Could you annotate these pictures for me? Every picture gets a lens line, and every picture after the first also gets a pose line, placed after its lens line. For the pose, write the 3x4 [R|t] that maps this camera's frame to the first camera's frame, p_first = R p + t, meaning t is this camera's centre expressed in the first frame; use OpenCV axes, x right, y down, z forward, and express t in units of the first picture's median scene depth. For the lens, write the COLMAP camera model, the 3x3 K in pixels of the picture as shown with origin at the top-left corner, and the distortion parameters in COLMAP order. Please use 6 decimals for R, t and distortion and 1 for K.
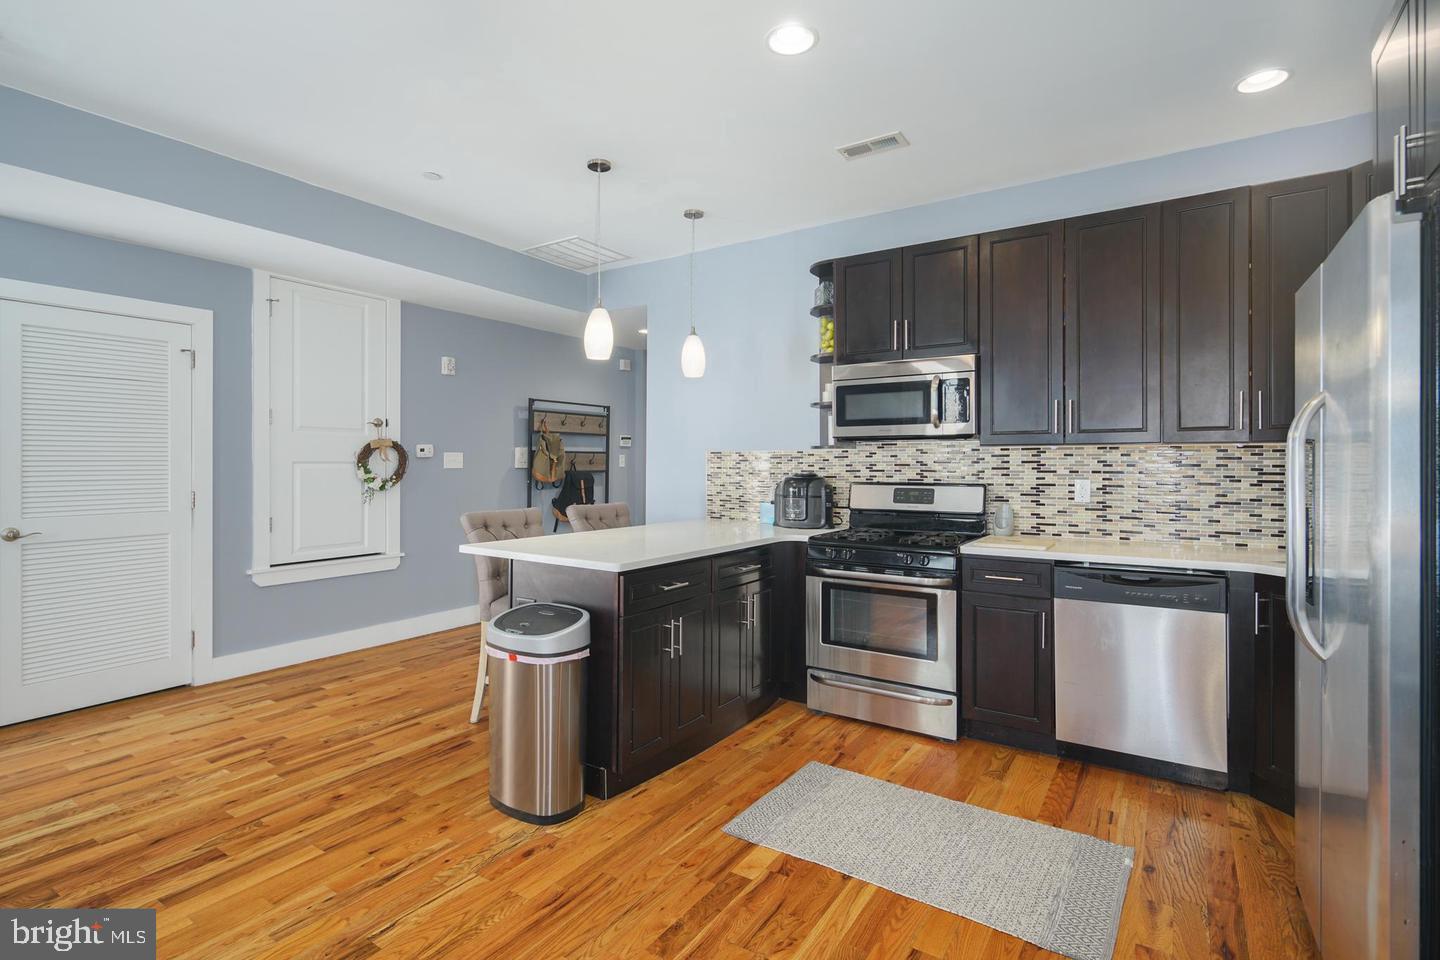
lens RADIAL K [[703.2, 0, 702.2], [0, 703.2, 460.1], [0, 0, 1]] dist [0.002526, -0.000835]
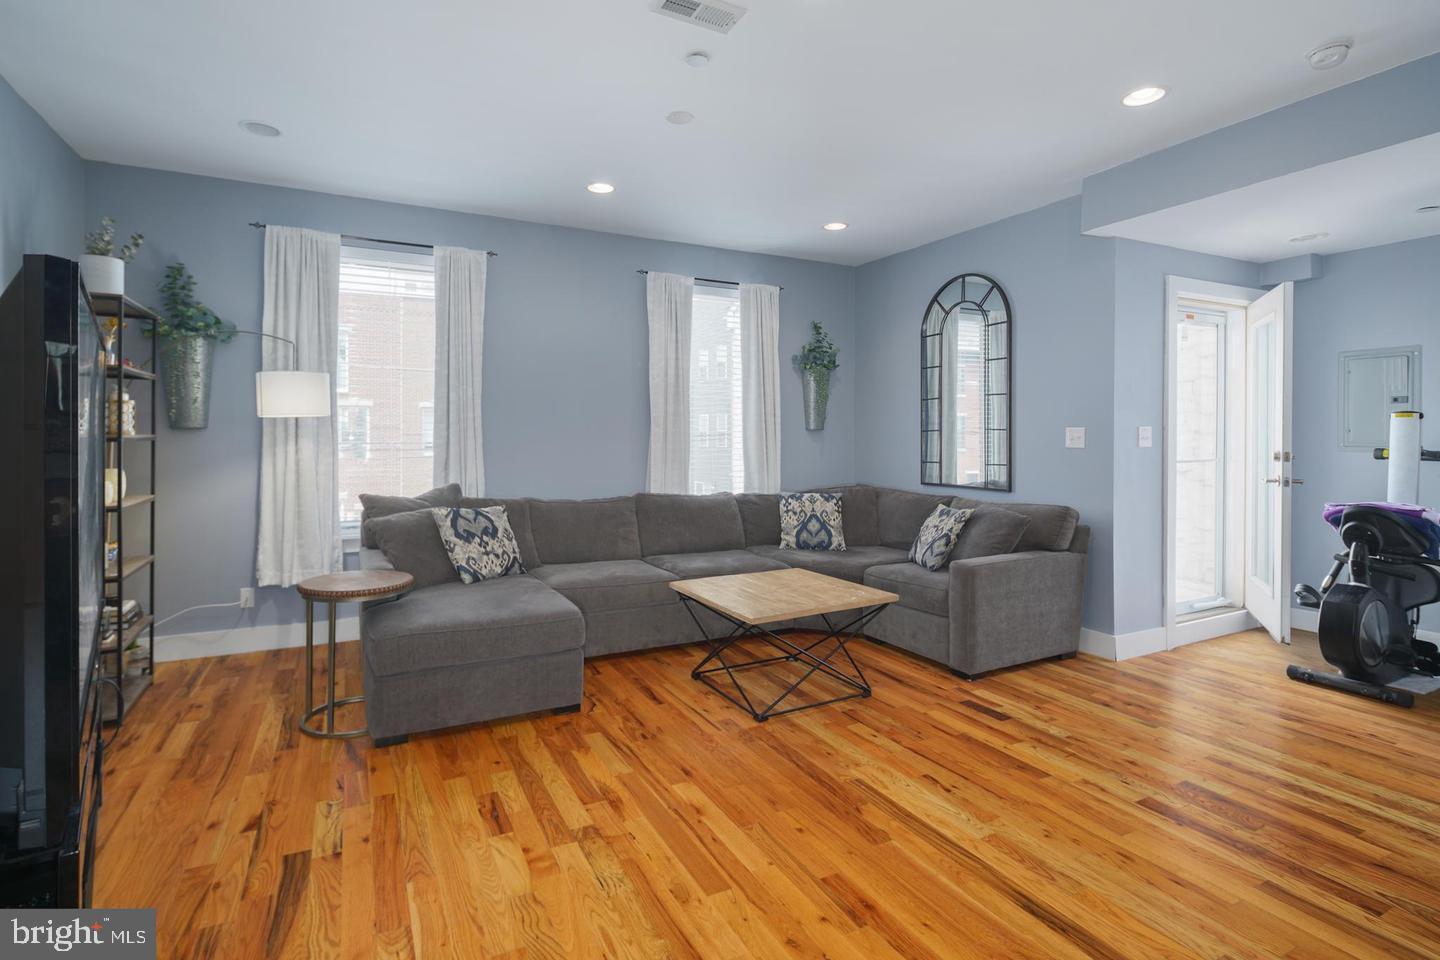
lens RADIAL K [[706.6, 0, 704.8], [0, 706.6, 441.1], [0, 0, 1]] dist [0.001432, -0.000263]
pose [[-0.481655, 0.005121, -0.876346, 0.274126], [-0.000148, 0.999982, 0.005924, 0.000804], [0.876361, 0.002983, -0.481646, 0.451758]]
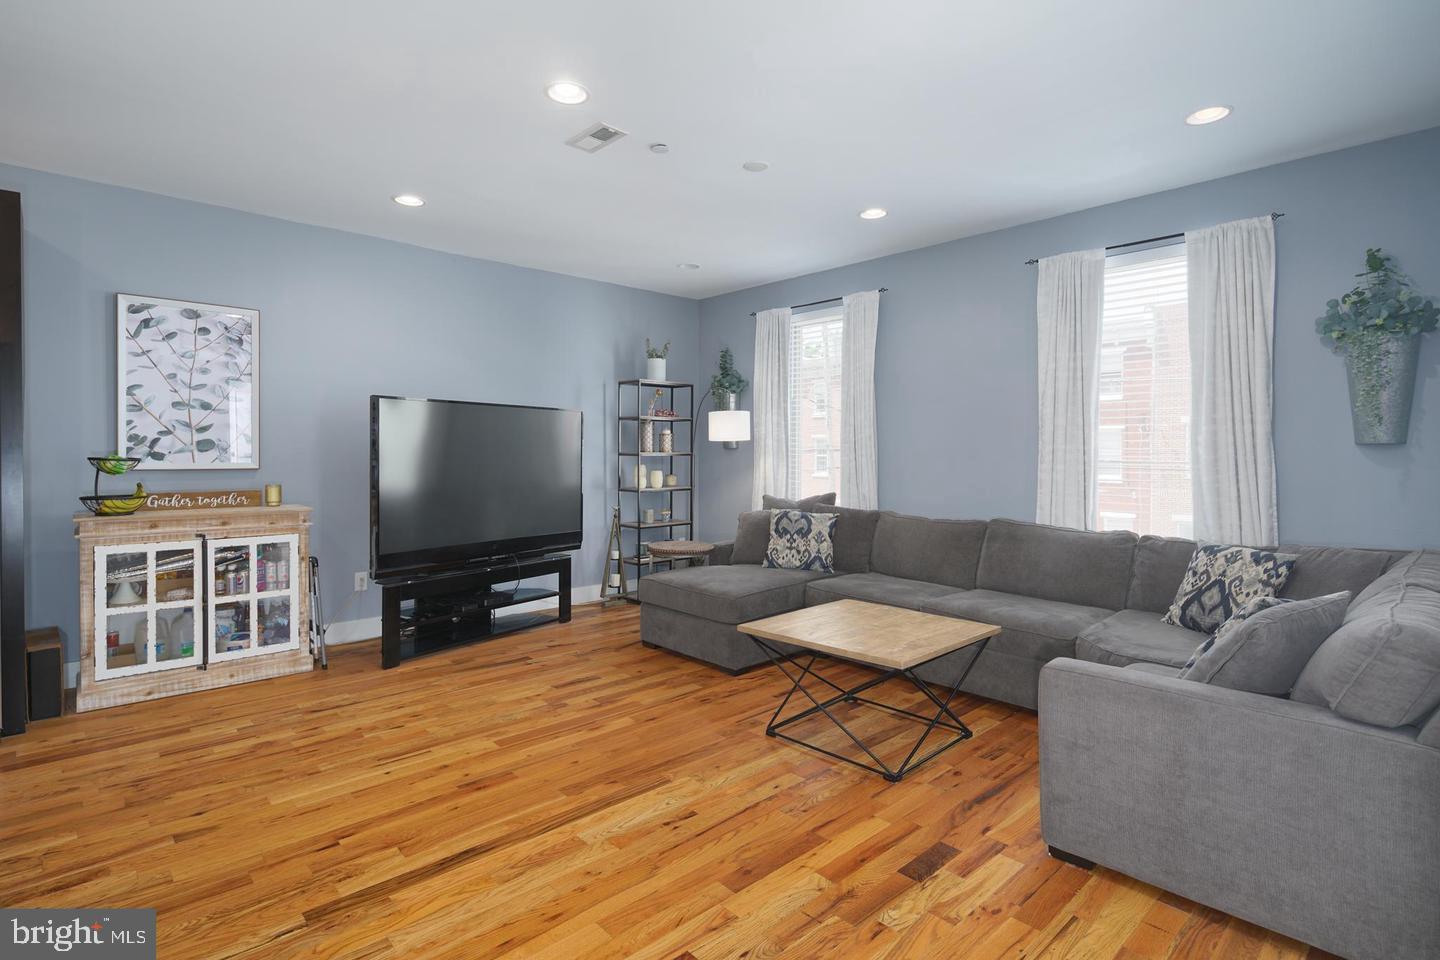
lens RADIAL K [[703.2, 0, 702.2], [0, 703.2, 460.1], [0, 0, 1]] dist [0.002526, -0.000835]
pose [[-0.973383, -0.006849, 0.229082, -0.662567], [-0.004945, 0.999948, 0.008884, 0.001083], [-0.229131, 0.007515, -0.973367, 0.978086]]
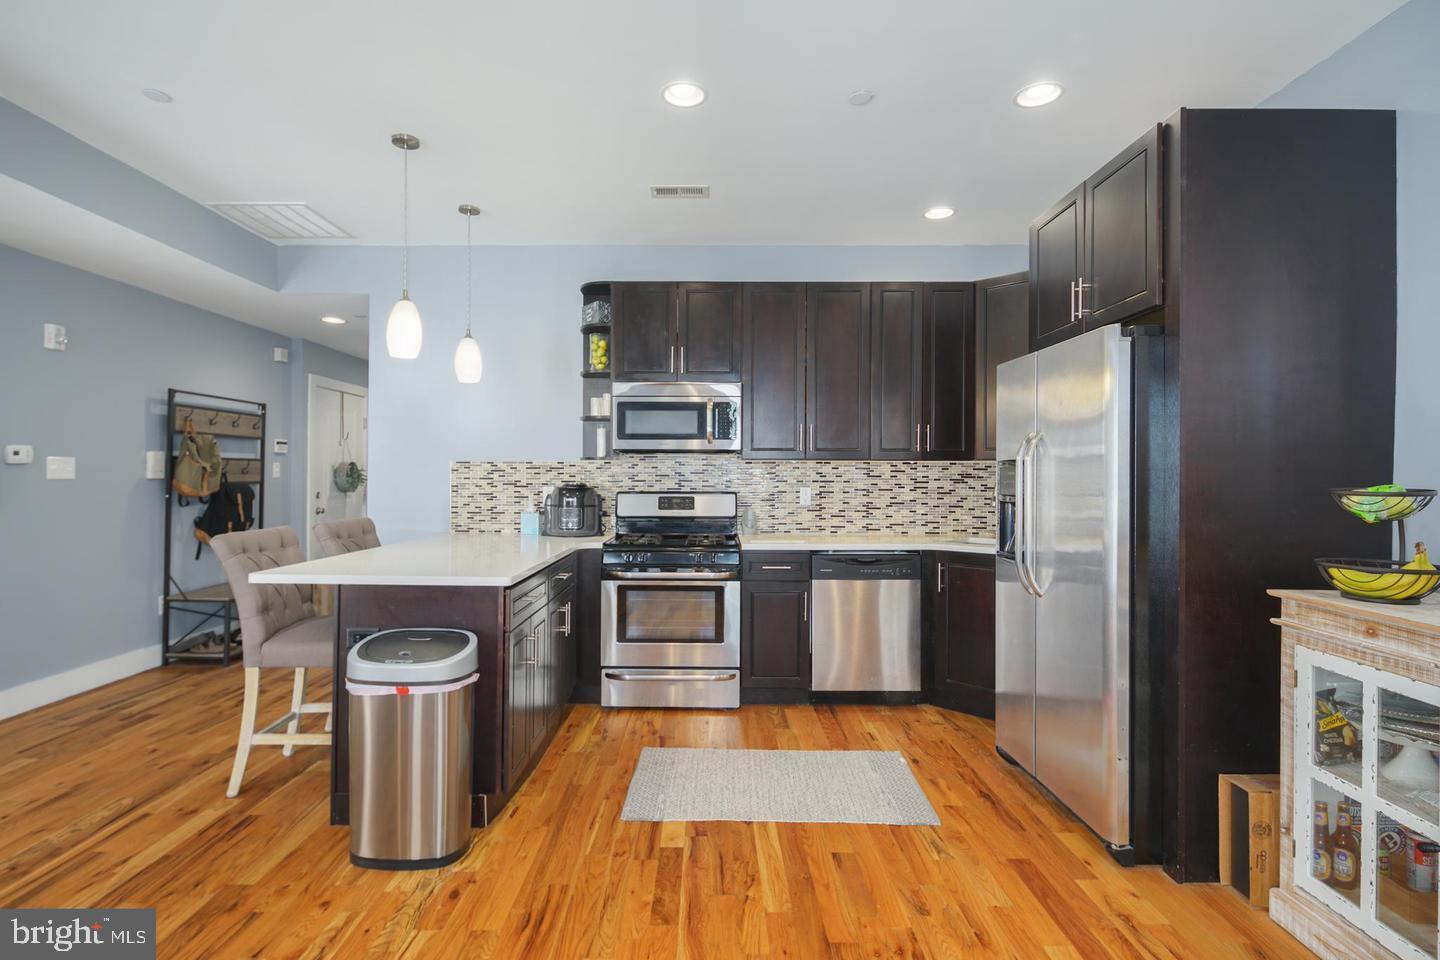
lens RADIAL K [[717.7, 0, 705.7], [0, 717.7, 472.8], [0, 0, 1]] dist [0.001740, -0.001300]
pose [[0.831235, 0.004500, 0.555904, -0.321632], [-0.005929, 0.999982, 0.000770, 0.001371], [-0.555890, -0.003936, 0.831246, 0.022310]]
